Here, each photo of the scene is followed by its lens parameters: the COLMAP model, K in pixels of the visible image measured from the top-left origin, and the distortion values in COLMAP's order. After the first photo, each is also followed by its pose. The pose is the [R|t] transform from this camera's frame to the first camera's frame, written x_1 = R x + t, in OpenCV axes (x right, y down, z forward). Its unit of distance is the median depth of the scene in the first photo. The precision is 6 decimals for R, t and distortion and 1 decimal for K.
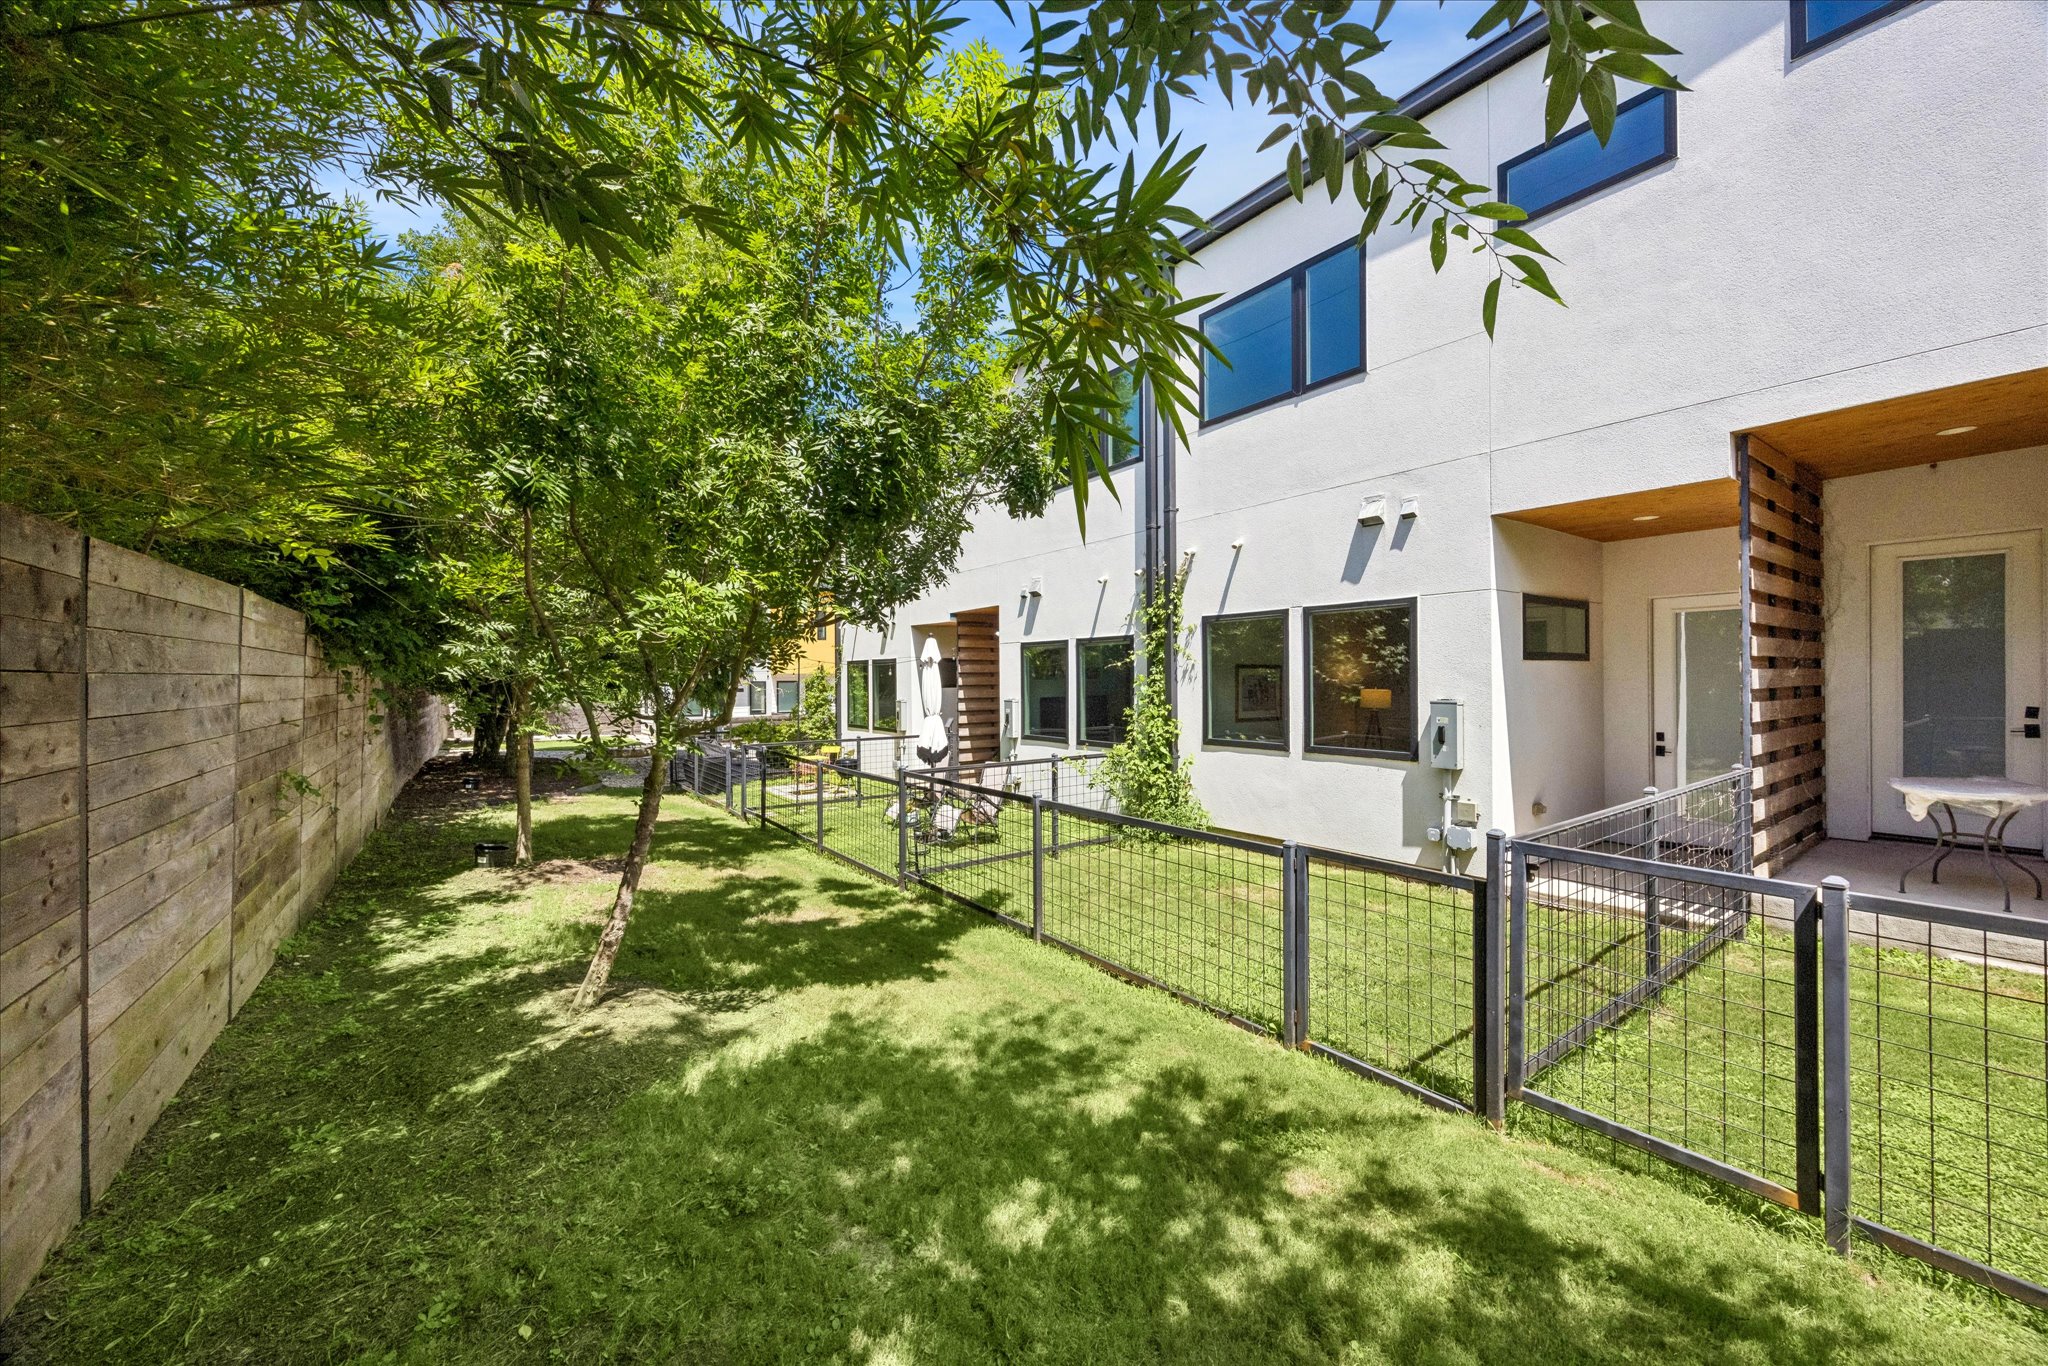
lens RADIAL K [[776.5, 0, 1026.6], [0, 776.5, 678.3], [0, 0, 1]] dist [-0.003096, -0.000169]
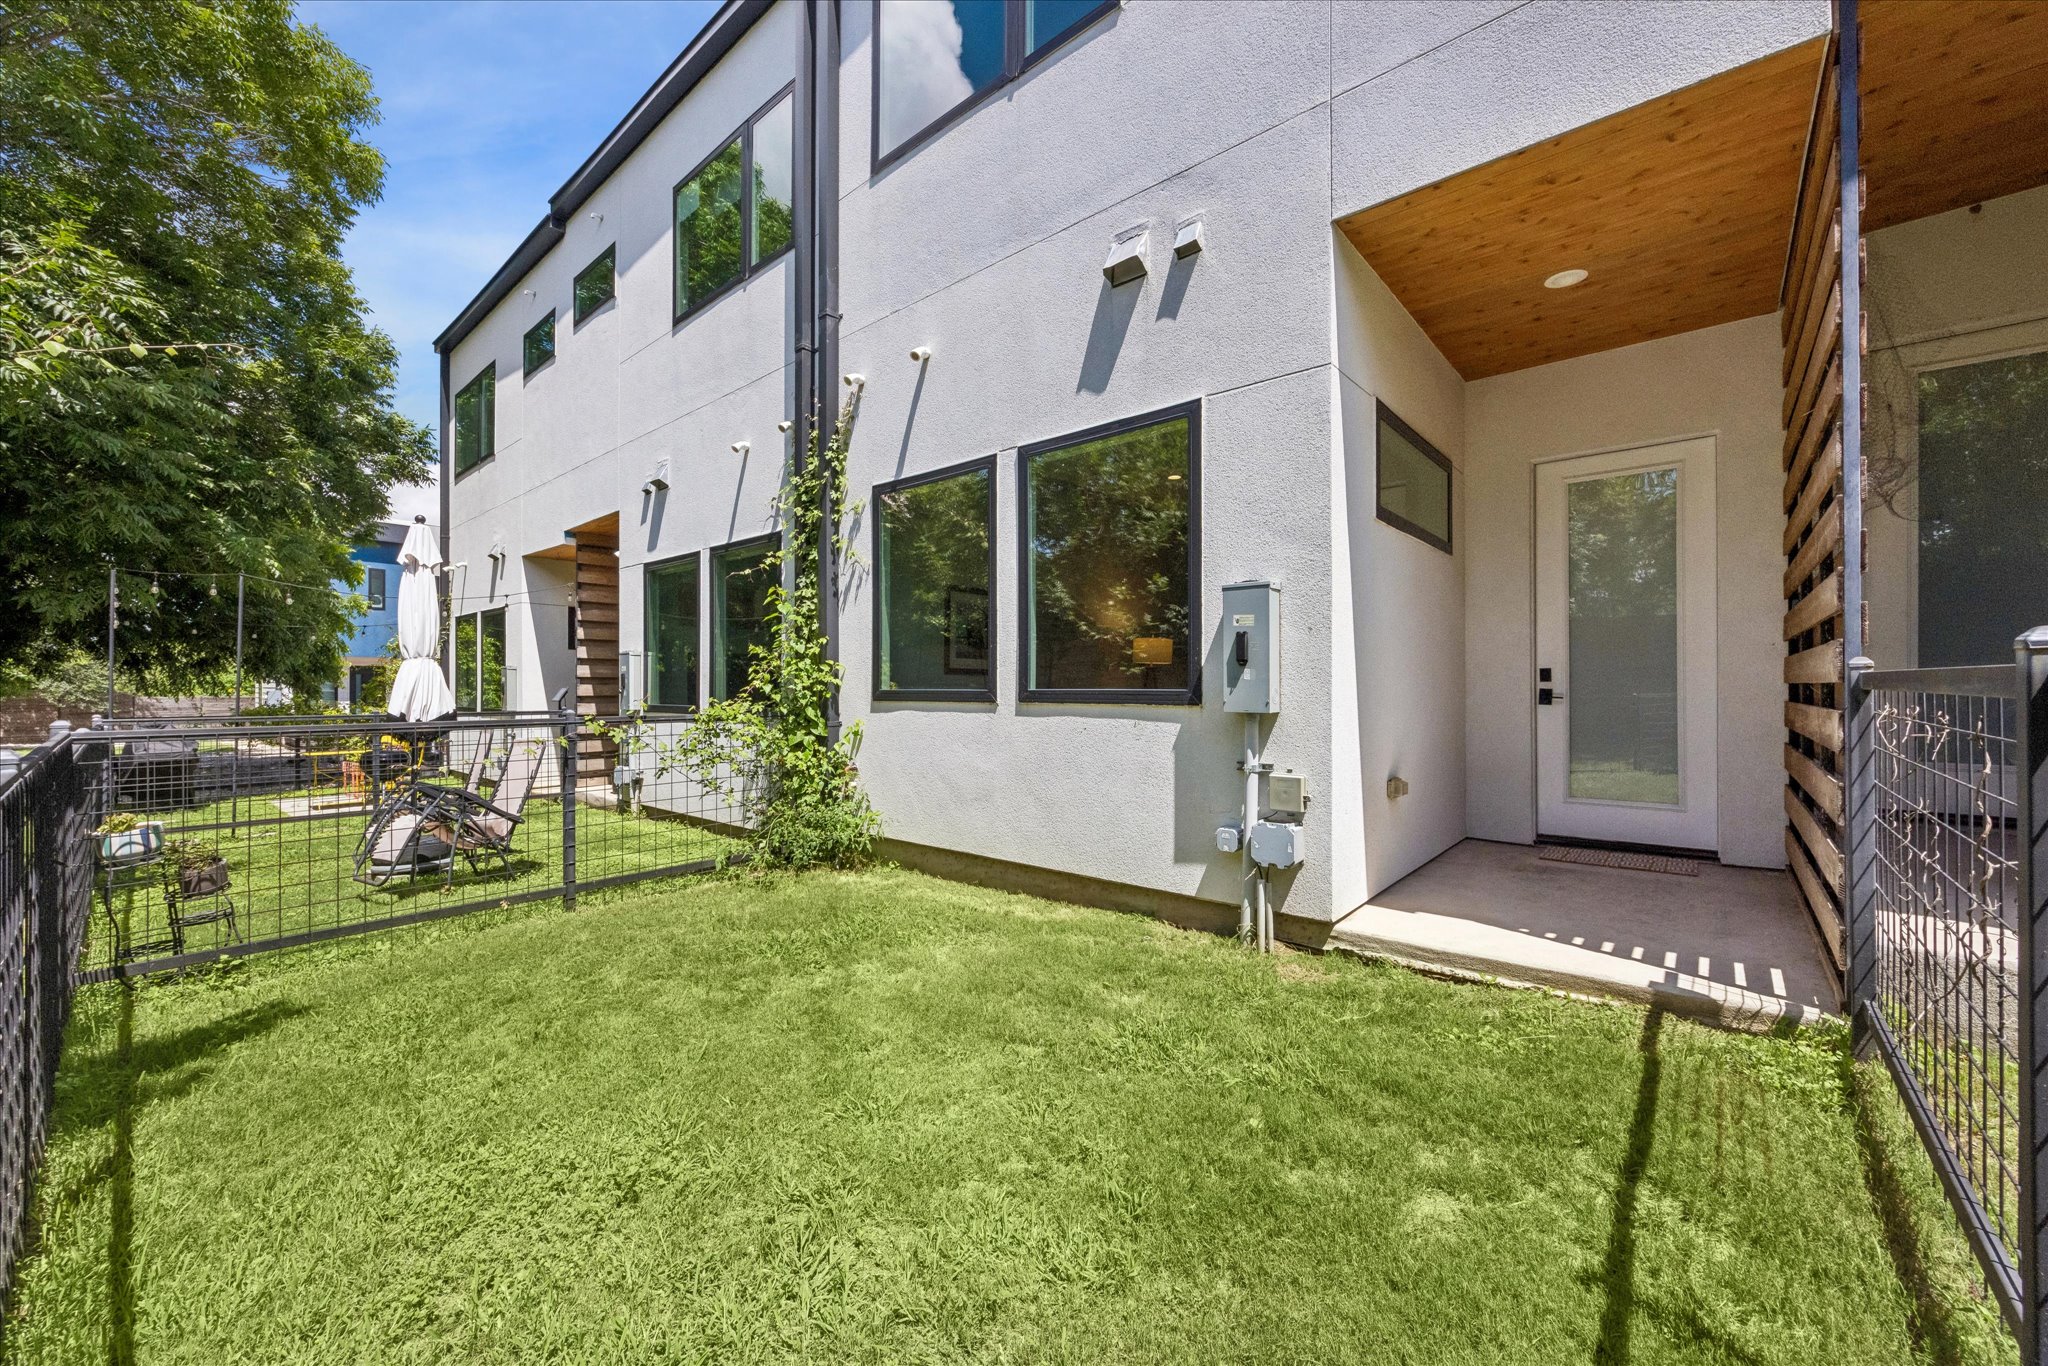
lens RADIAL K [[776.5, 0, 1023.3], [0, 776.5, 685.1], [0, 0, 1]] dist [-0.003096, -0.000169]
pose [[0.973226, 0.007737, 0.229719, 0.212578], [-0.006602, 0.999962, -0.005710, 0.079634], [-0.229755, 0.004041, 0.973240, 0.411300]]
